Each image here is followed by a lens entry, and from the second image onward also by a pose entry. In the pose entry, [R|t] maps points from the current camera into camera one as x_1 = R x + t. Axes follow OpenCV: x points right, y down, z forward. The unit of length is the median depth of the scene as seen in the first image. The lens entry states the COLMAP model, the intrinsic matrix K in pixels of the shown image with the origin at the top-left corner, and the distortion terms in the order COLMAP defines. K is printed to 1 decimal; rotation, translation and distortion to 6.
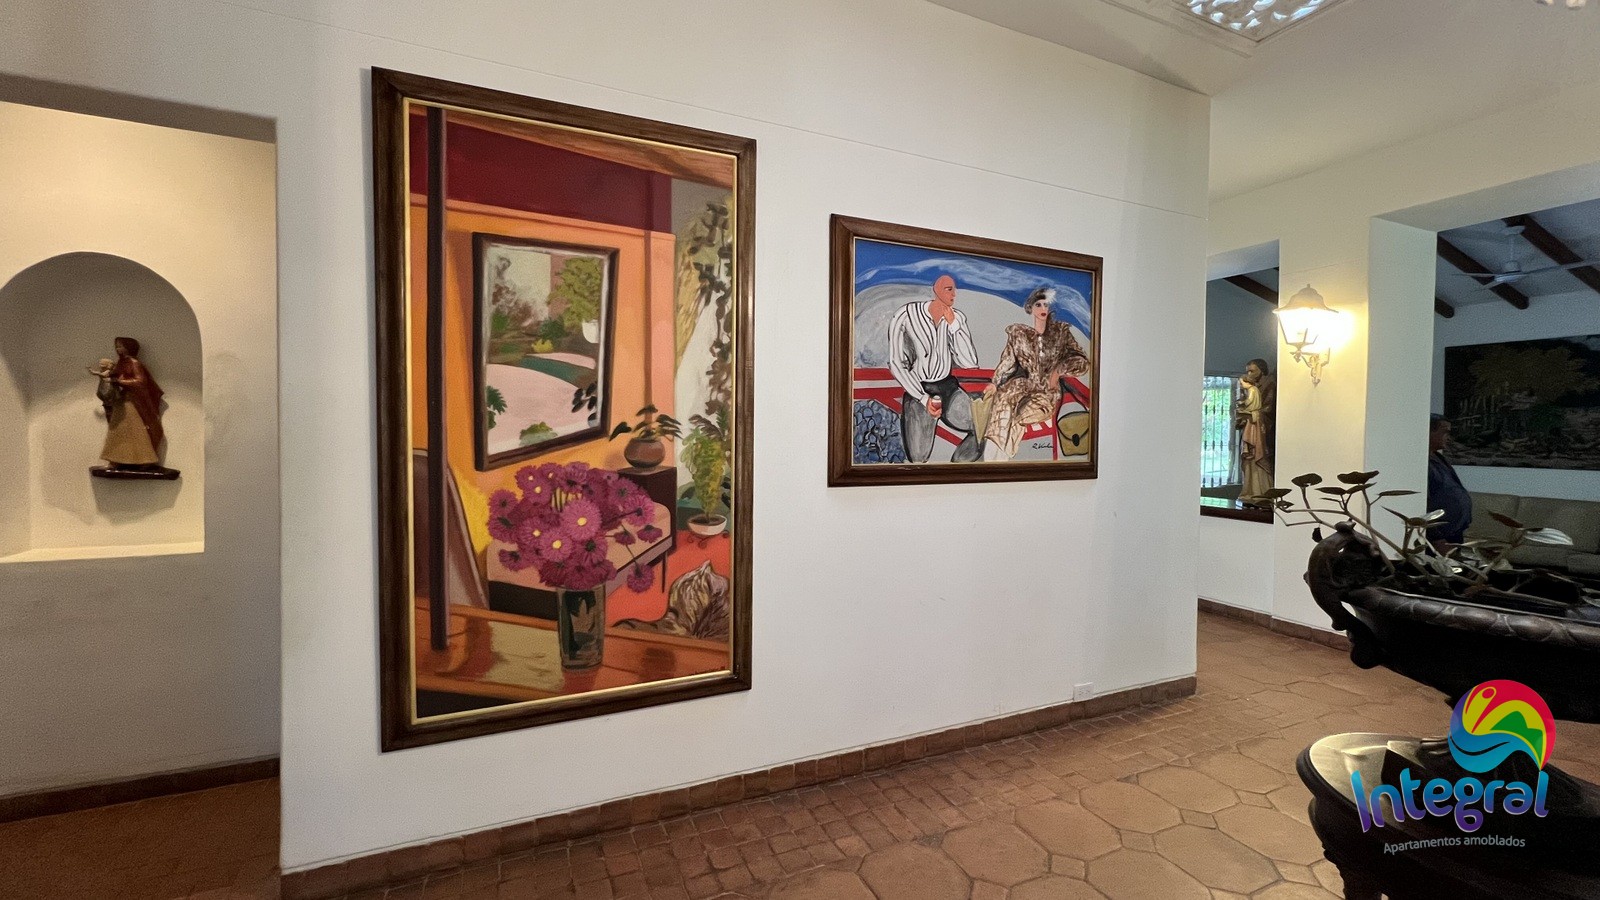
lens RADIAL K [[643.1, 0, 809.0], [0, 643.1, 445.0], [0, 0, 1]] dist [-0.003996, 0.000652]
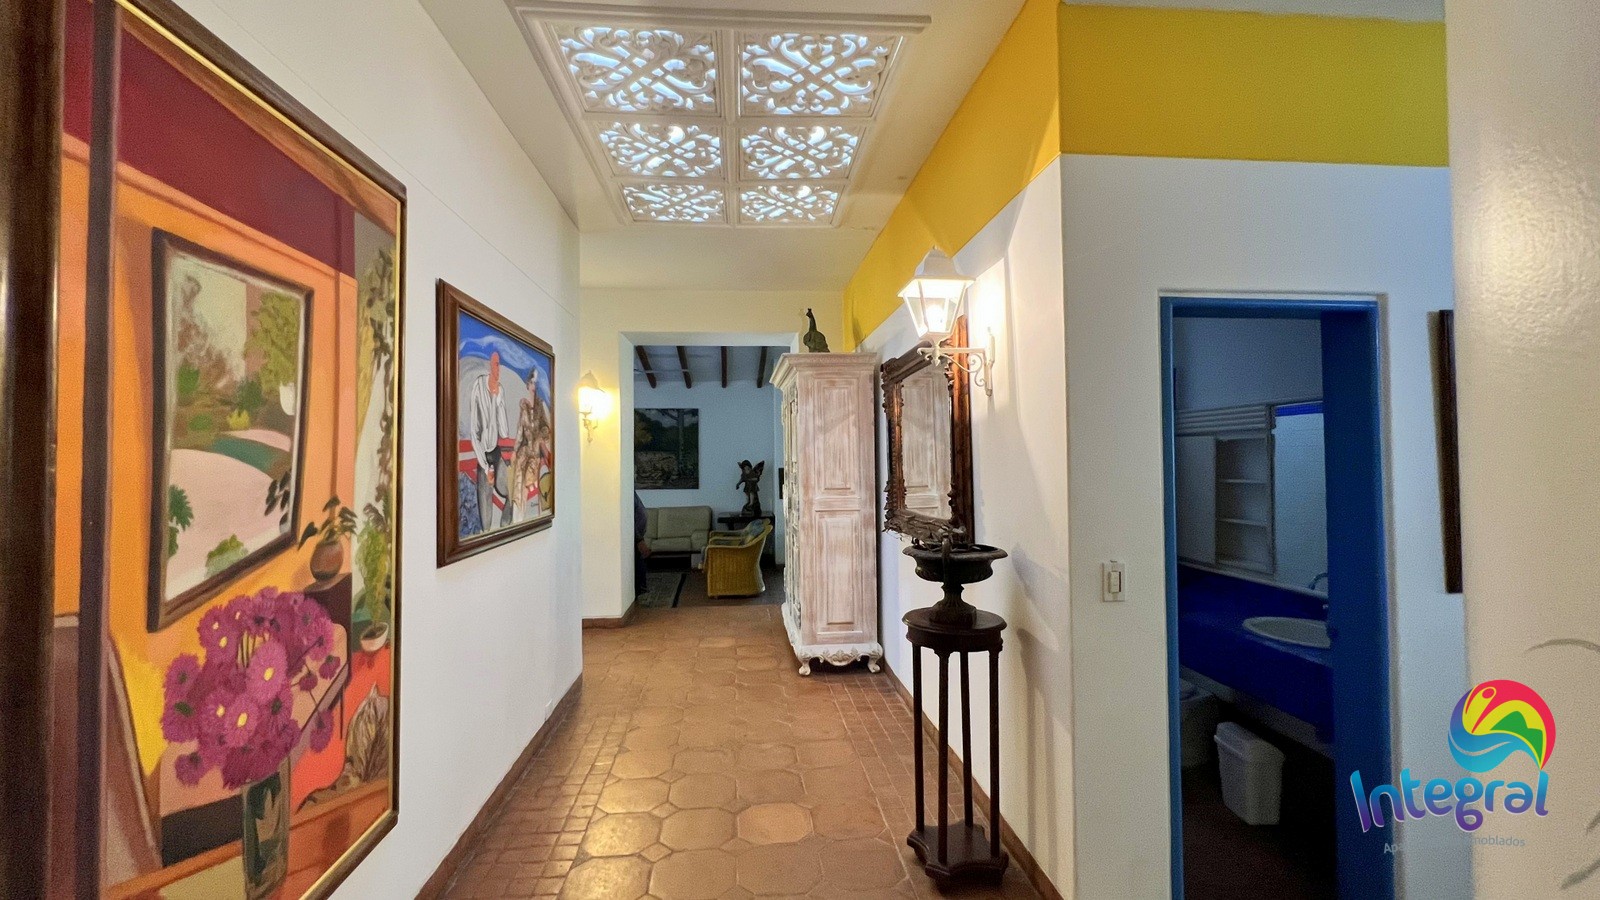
lens RADIAL K [[643.1, 0, 804.9], [0, 643.1, 444.5], [0, 0, 1]] dist [-0.003996, 0.000652]
pose [[0.326938, 0.010698, 0.944985, -0.784728], [0.033301, 0.999185, -0.022832, -0.087225], [-0.944459, 0.038933, 0.326315, 0.221184]]
